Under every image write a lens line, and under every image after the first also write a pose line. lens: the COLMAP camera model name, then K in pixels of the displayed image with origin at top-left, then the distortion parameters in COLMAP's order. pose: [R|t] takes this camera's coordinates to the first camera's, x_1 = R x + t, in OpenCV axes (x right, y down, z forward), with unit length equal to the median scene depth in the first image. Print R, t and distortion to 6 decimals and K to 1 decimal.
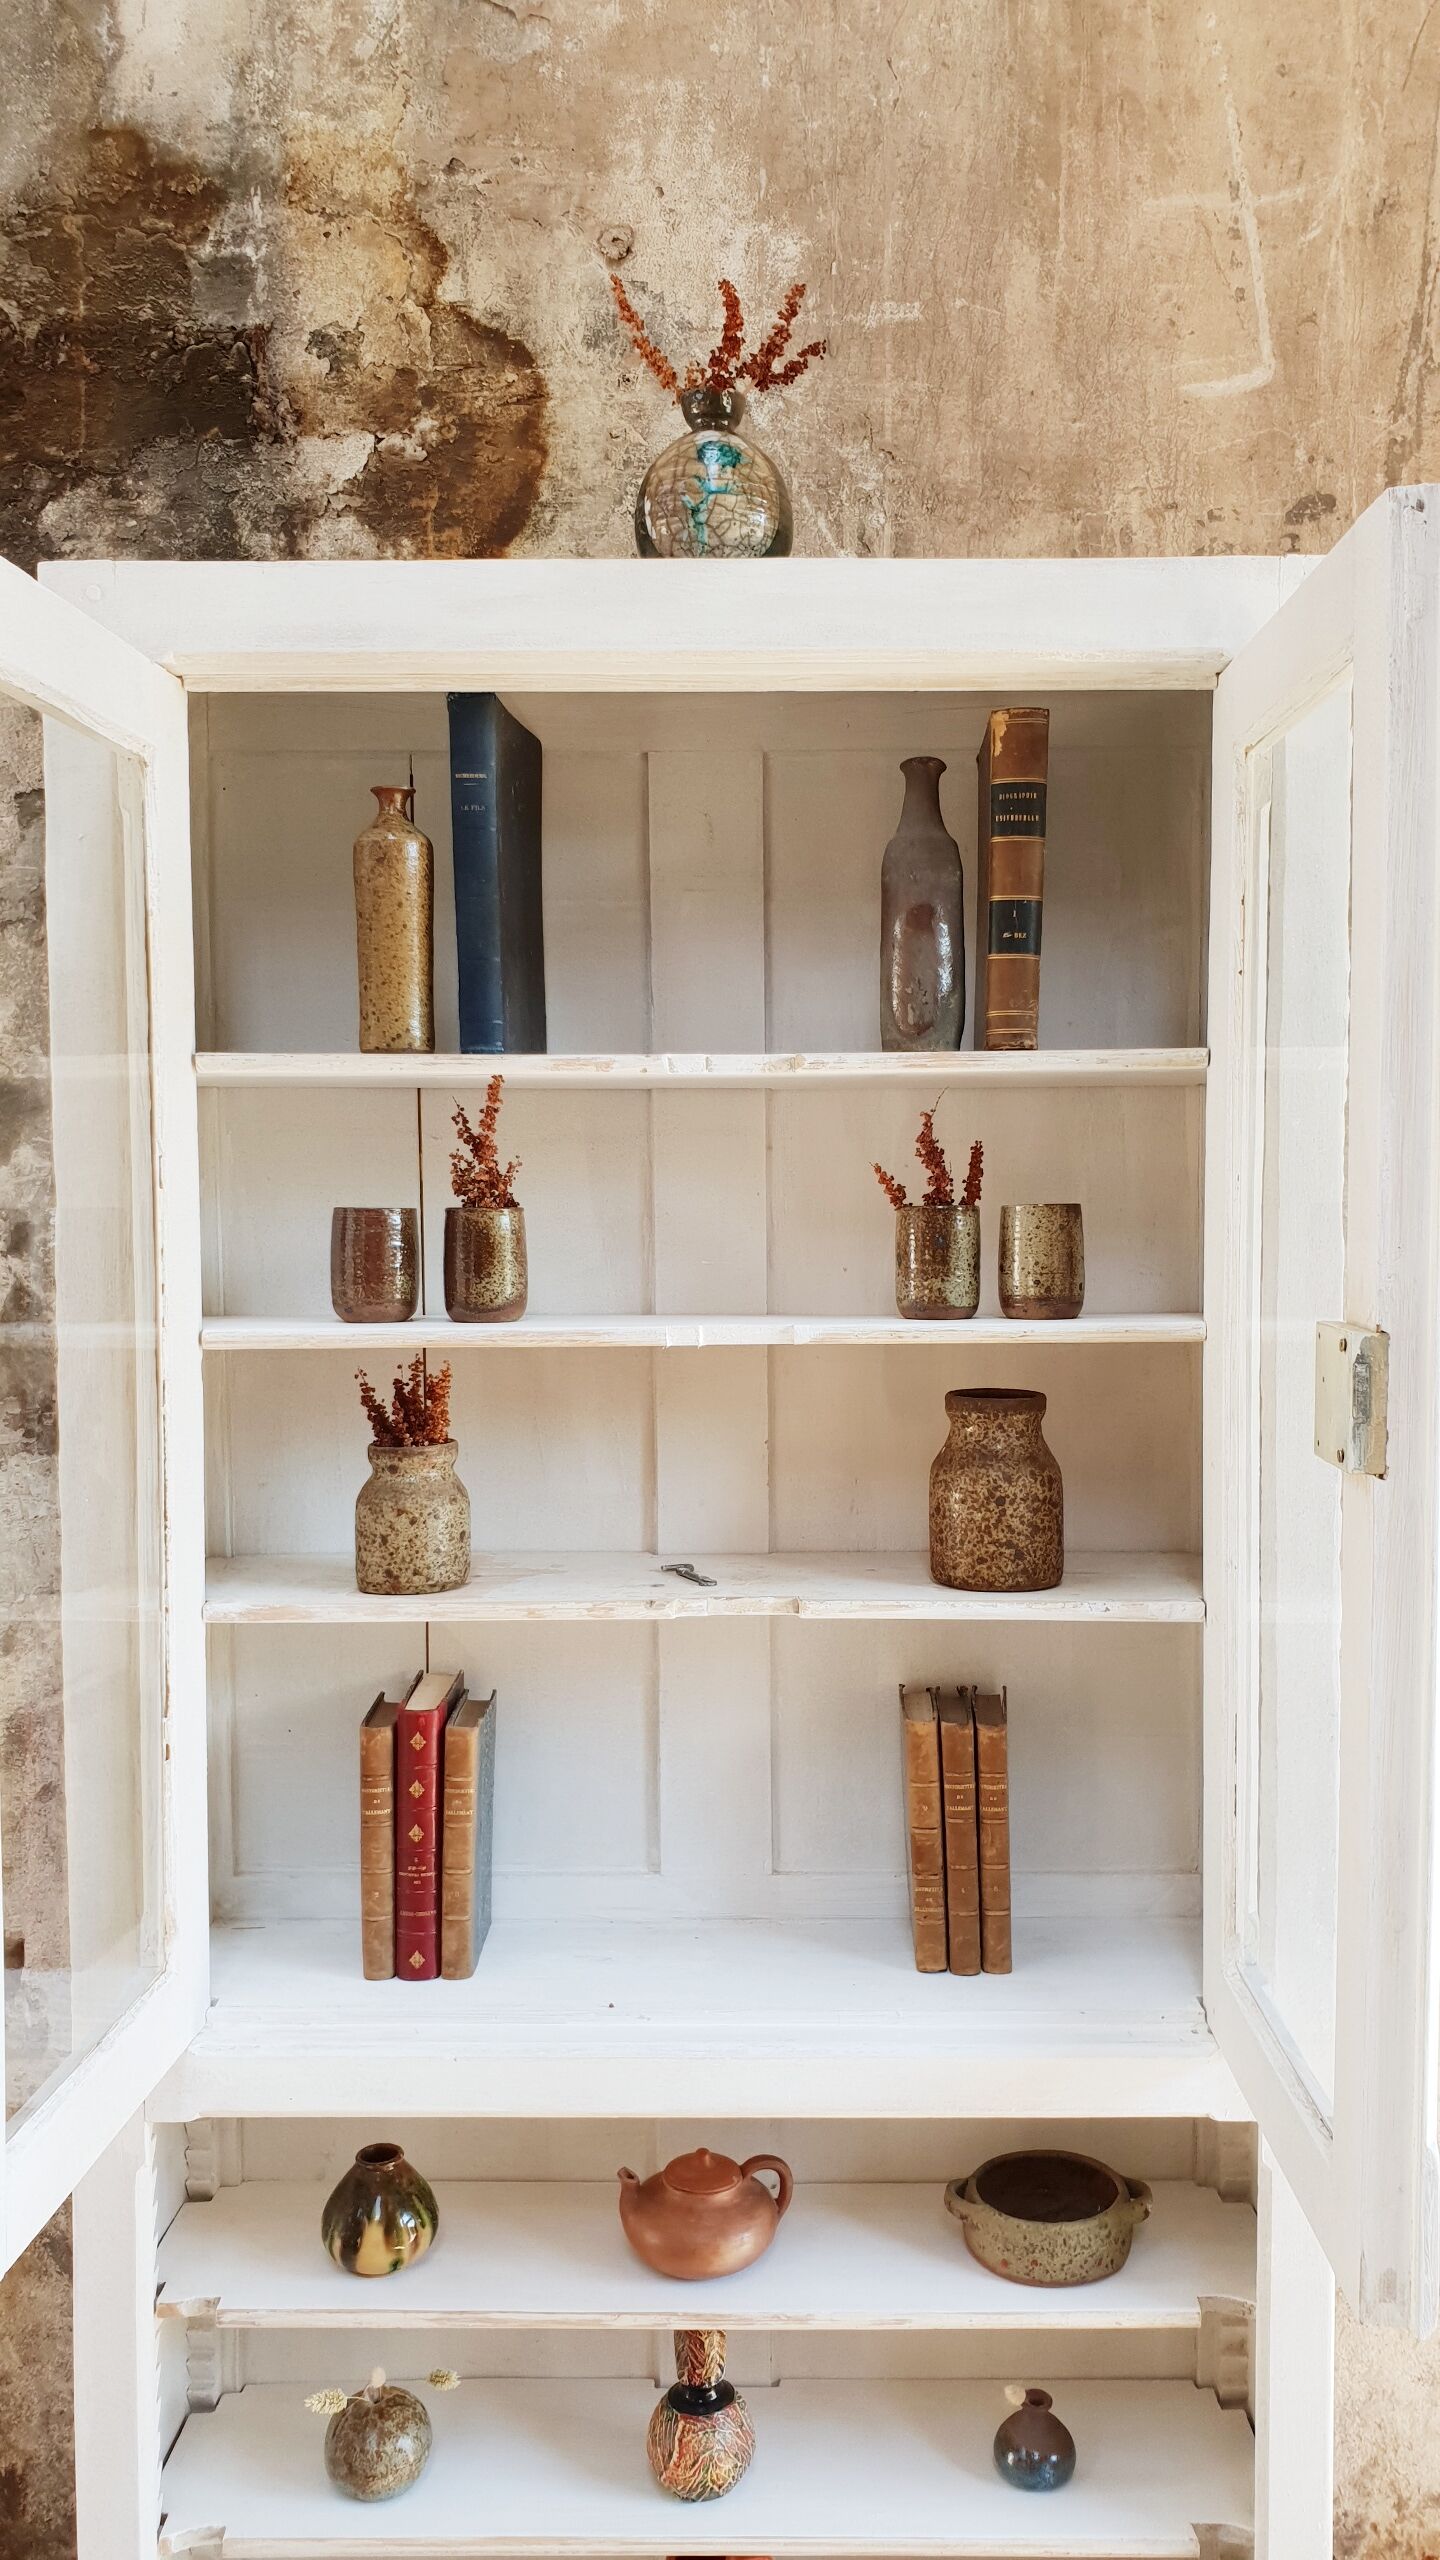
lens RADIAL K [[2013.4, 0, 754.5], [0, 2013.4, 1293.0], [0, 0, 1]] dist [-0.008352, 0.040224]
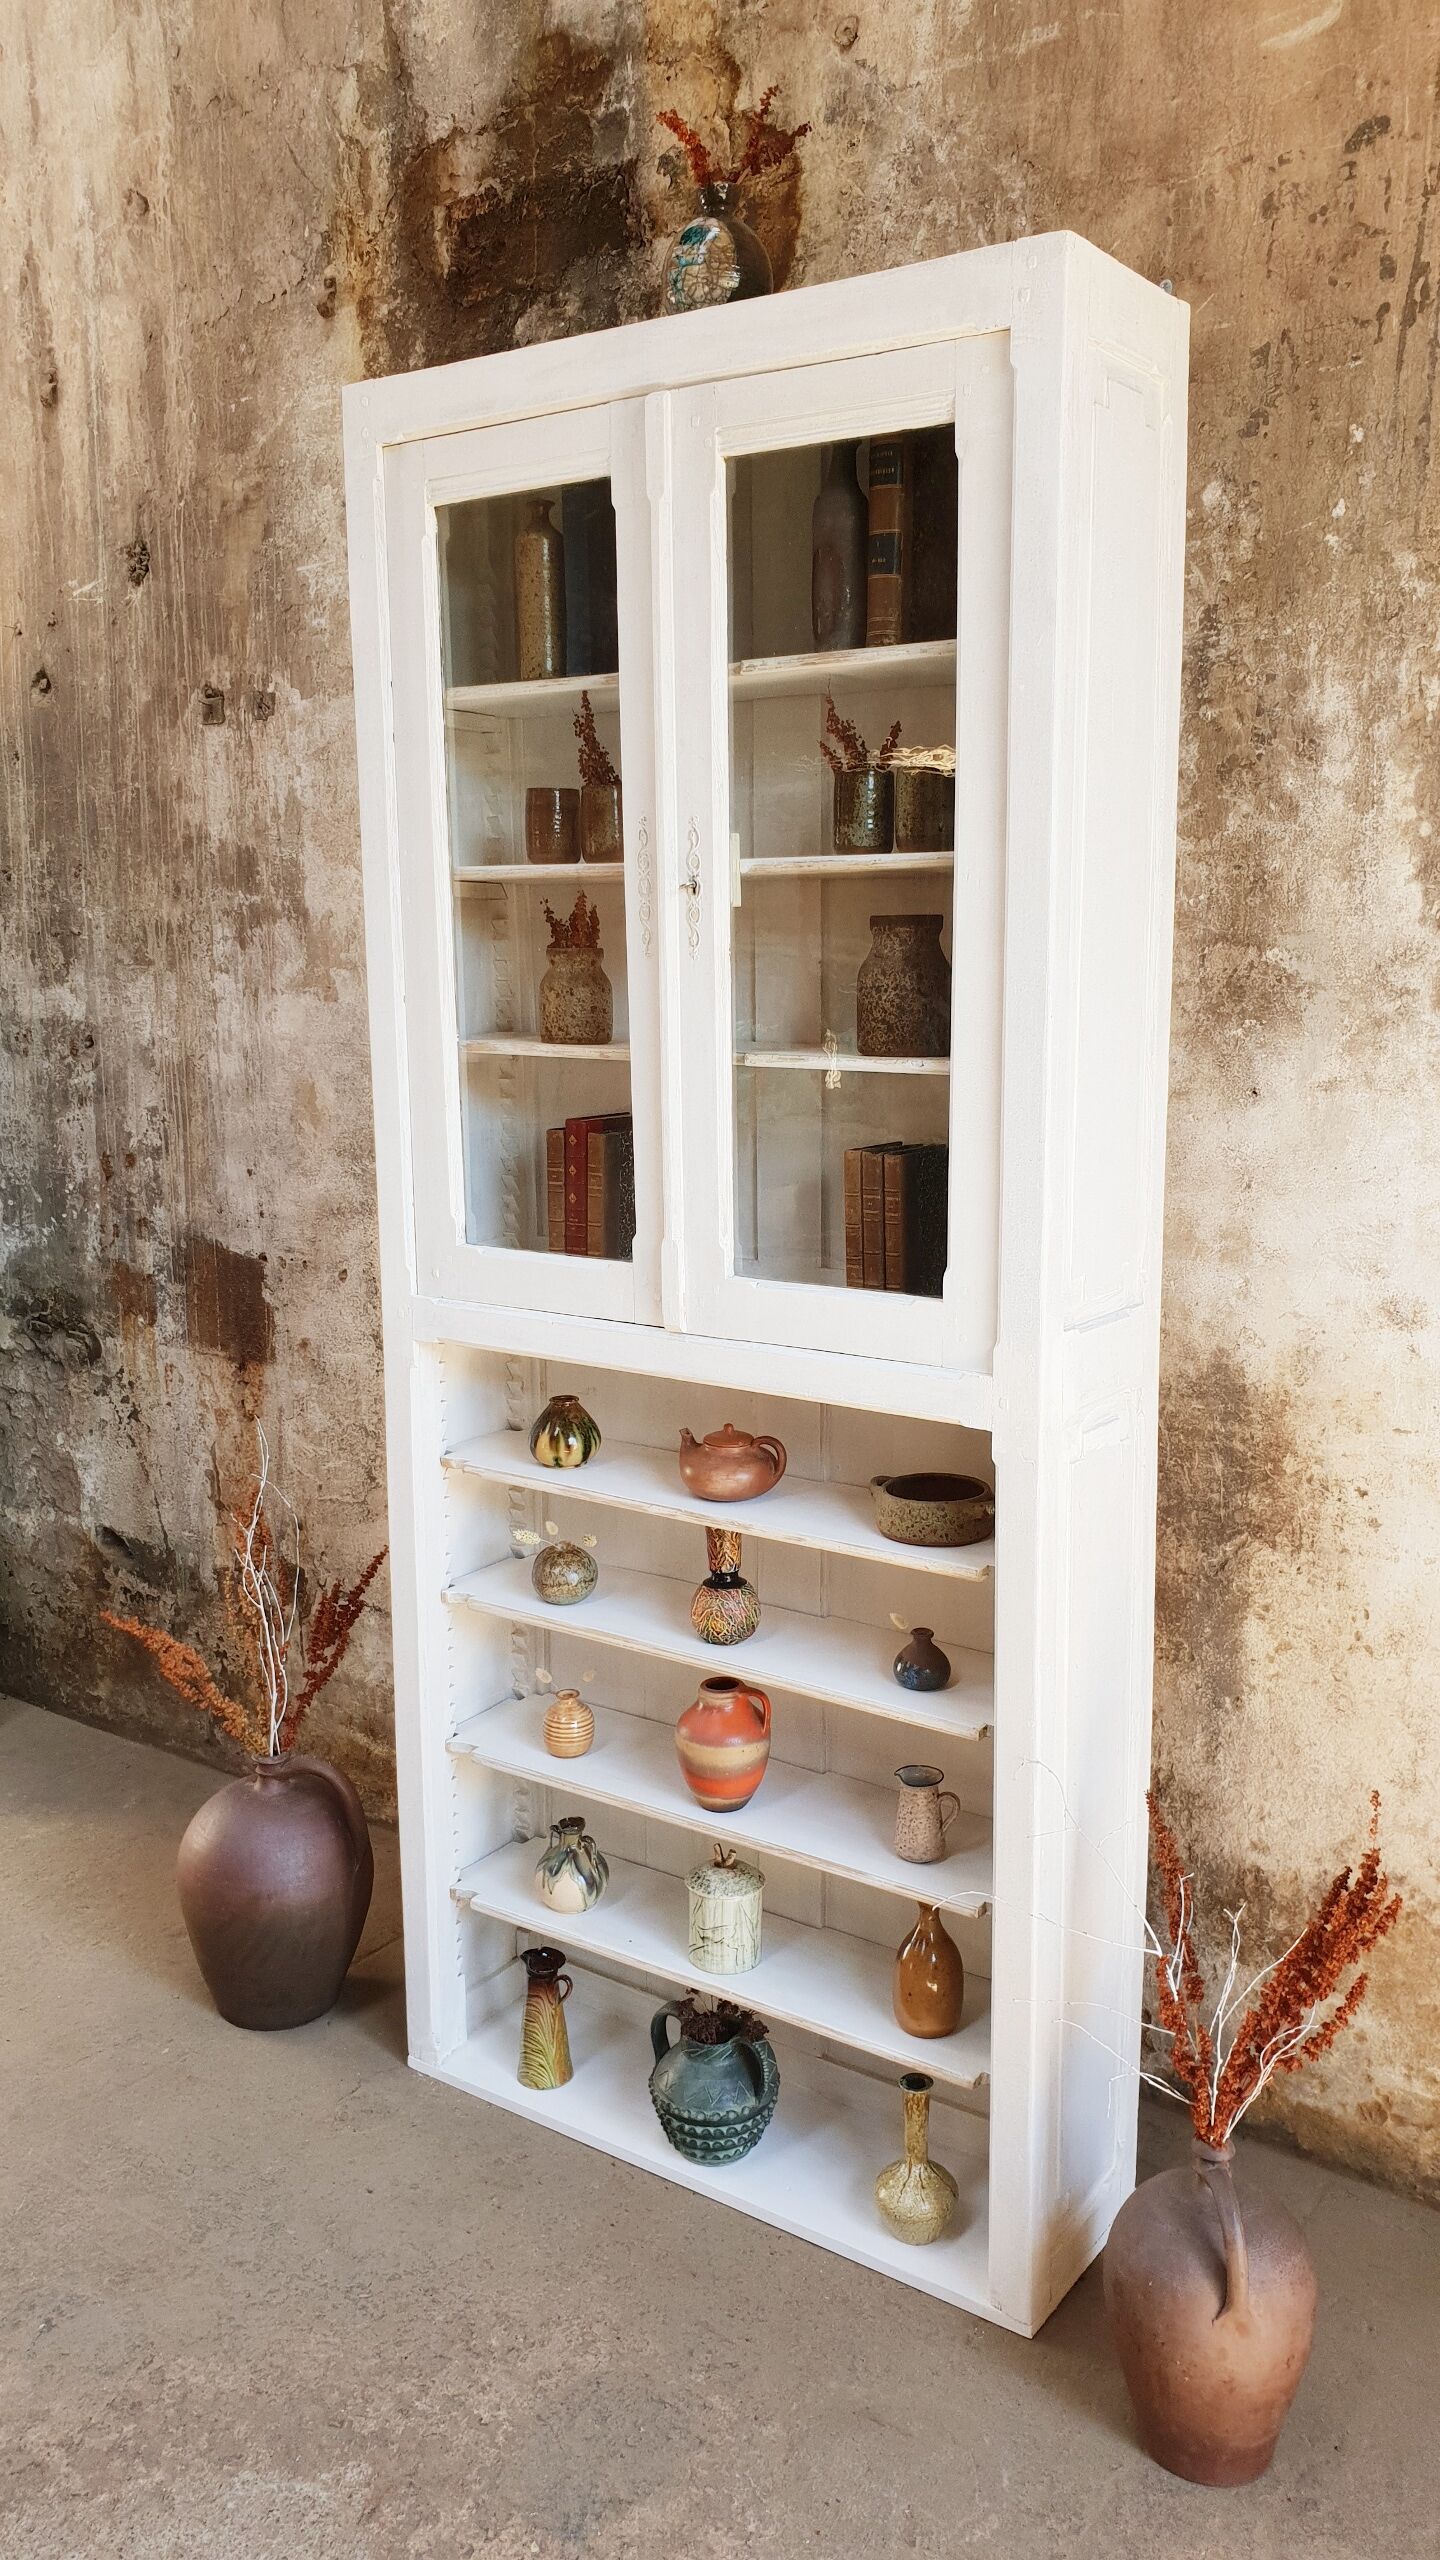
lens RADIAL K [[2013.4, 0, 753.0], [0, 2013.4, 1267.6], [0, 0, 1]] dist [-0.008352, 0.040224]
pose [[0.823439, 0.096500, -0.559138, 0.682112], [-0.022217, 0.990159, 0.138170, 0.084327], [0.566969, -0.101352, 0.817480, -0.169400]]
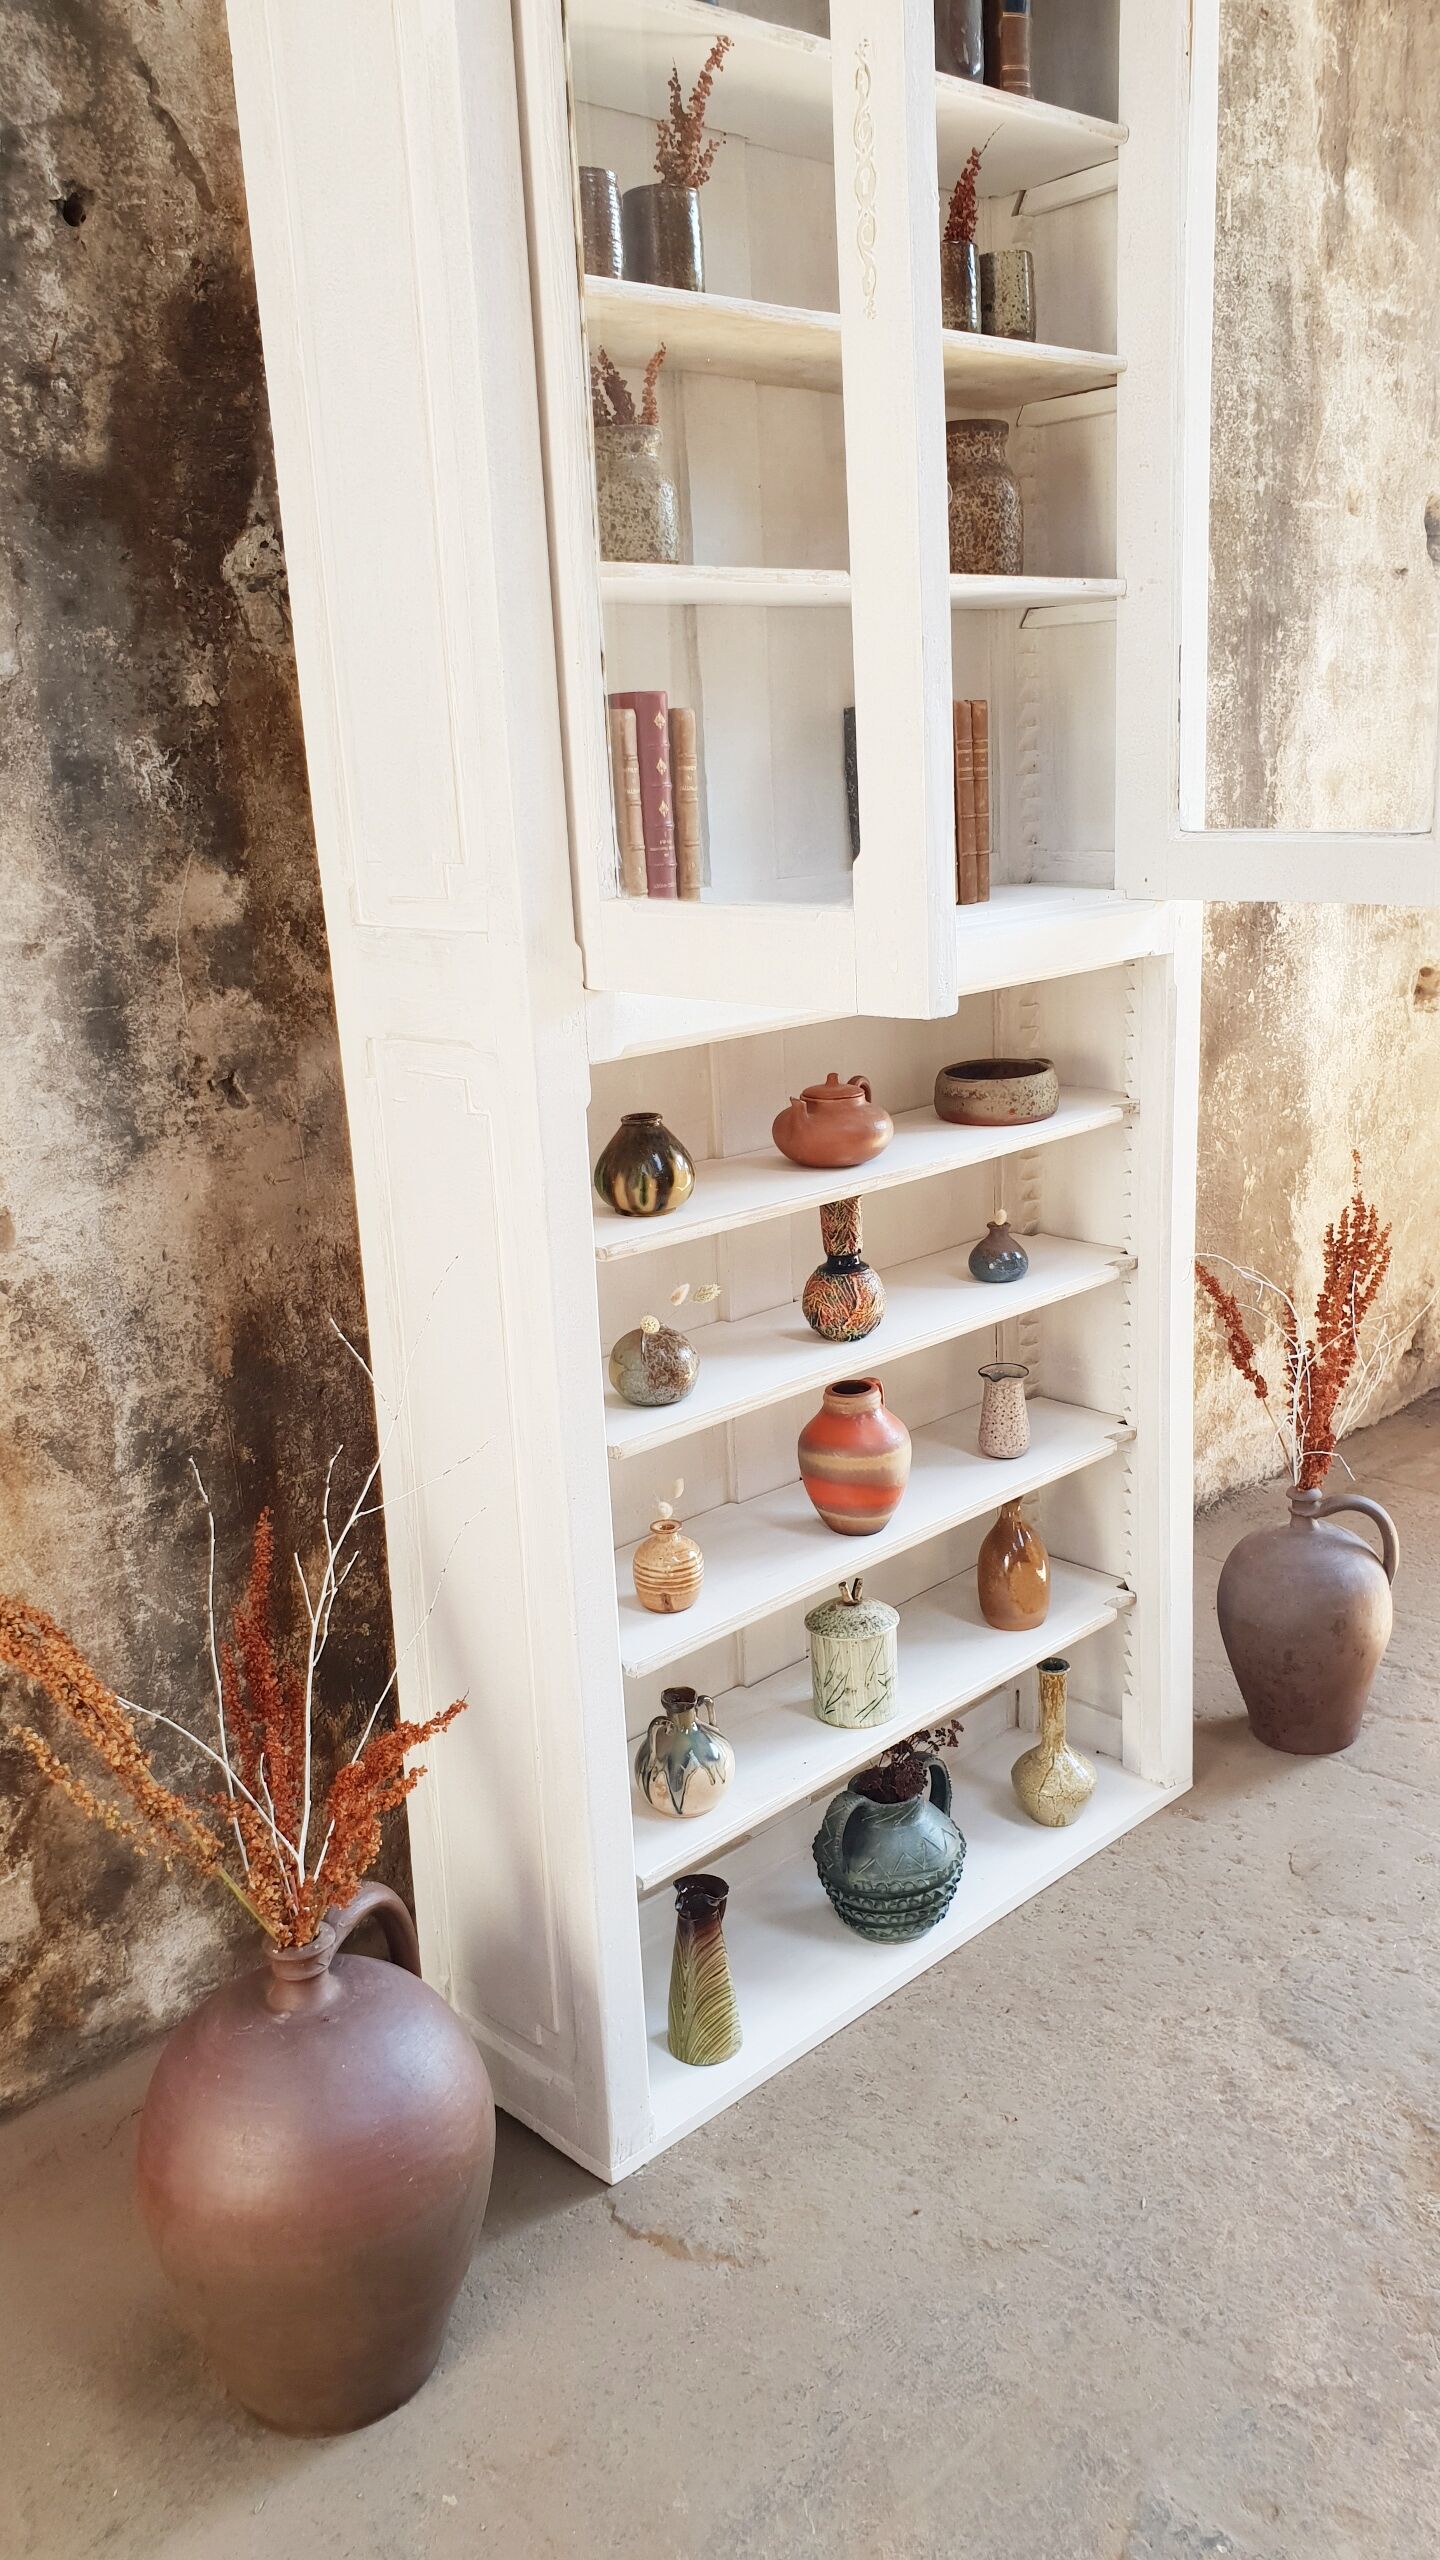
lens RADIAL K [[2013.4, 0, 741.7], [0, 2013.4, 1276.6], [0, 0, 1]] dist [-0.008352, 0.040224]
pose [[0.706061, -0.210479, 0.676148, -0.766803], [0.076363, 0.971870, 0.222794, 0.226272], [-0.704021, -0.105673, 0.702273, 0.139510]]
